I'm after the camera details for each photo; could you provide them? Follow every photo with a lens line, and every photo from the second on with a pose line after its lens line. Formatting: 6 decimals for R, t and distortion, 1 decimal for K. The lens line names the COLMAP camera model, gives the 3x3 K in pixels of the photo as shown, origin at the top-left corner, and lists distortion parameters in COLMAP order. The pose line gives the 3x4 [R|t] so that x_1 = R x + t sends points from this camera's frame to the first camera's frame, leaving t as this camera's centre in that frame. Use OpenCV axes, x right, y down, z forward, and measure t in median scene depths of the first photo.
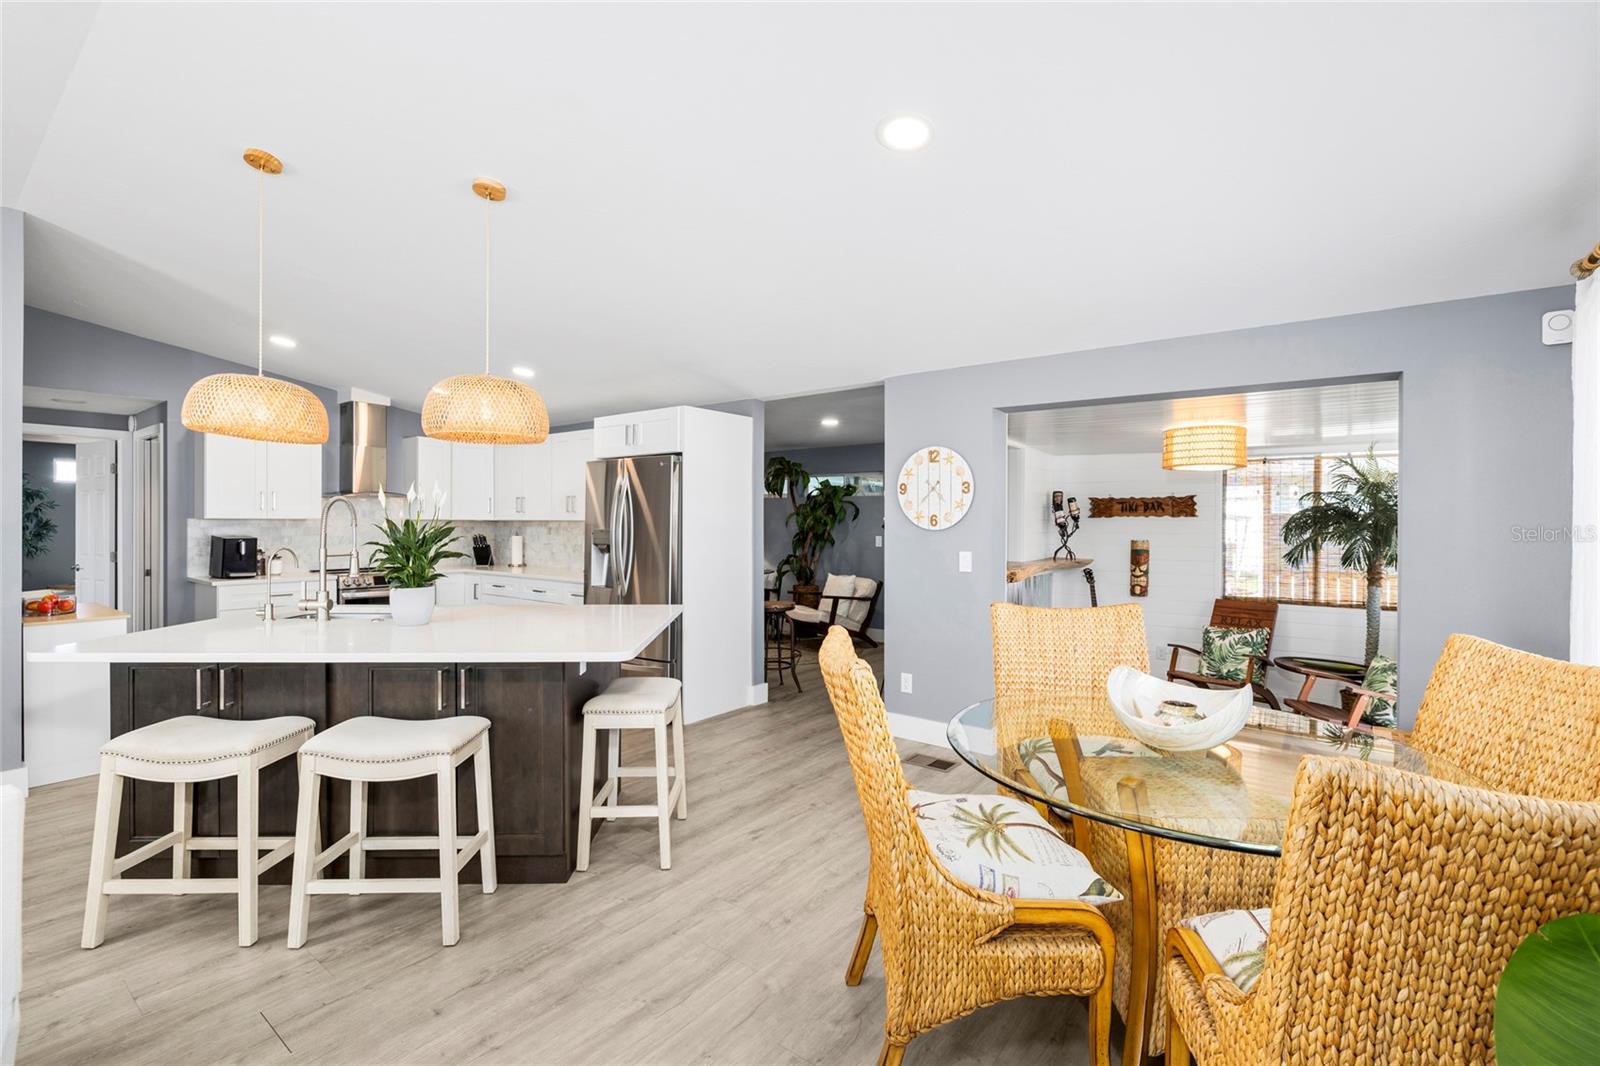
lens RADIAL K [[710.8, 0, 797.2], [0, 710.8, 525.3], [0, 0, 1]] dist [-0.005757, 0.000310]
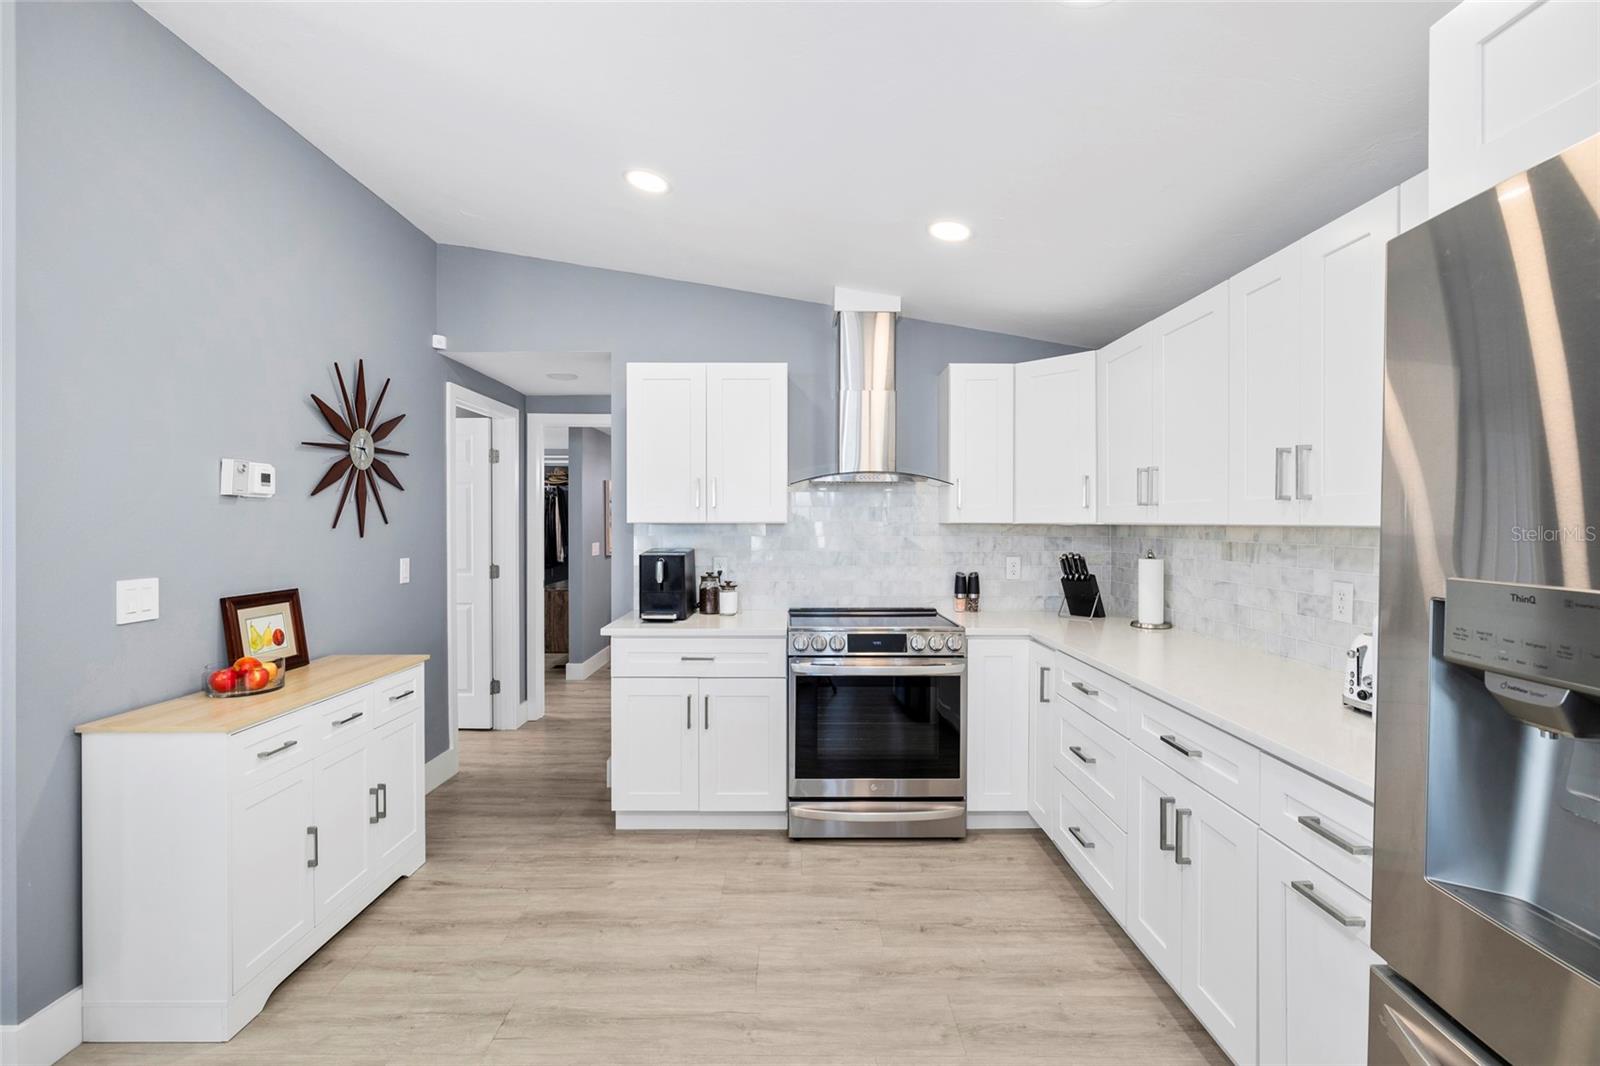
lens RADIAL K [[710.8, 0, 797.2], [0, 710.8, 525.3], [0, 0, 1]] dist [-0.005757, 0.000310]
pose [[0.608969, 0.000842, -0.793193, -0.234658], [-0.001233, 0.999999, 0.000115, -0.008178], [0.793193, 0.000908, 0.608970, 0.734539]]
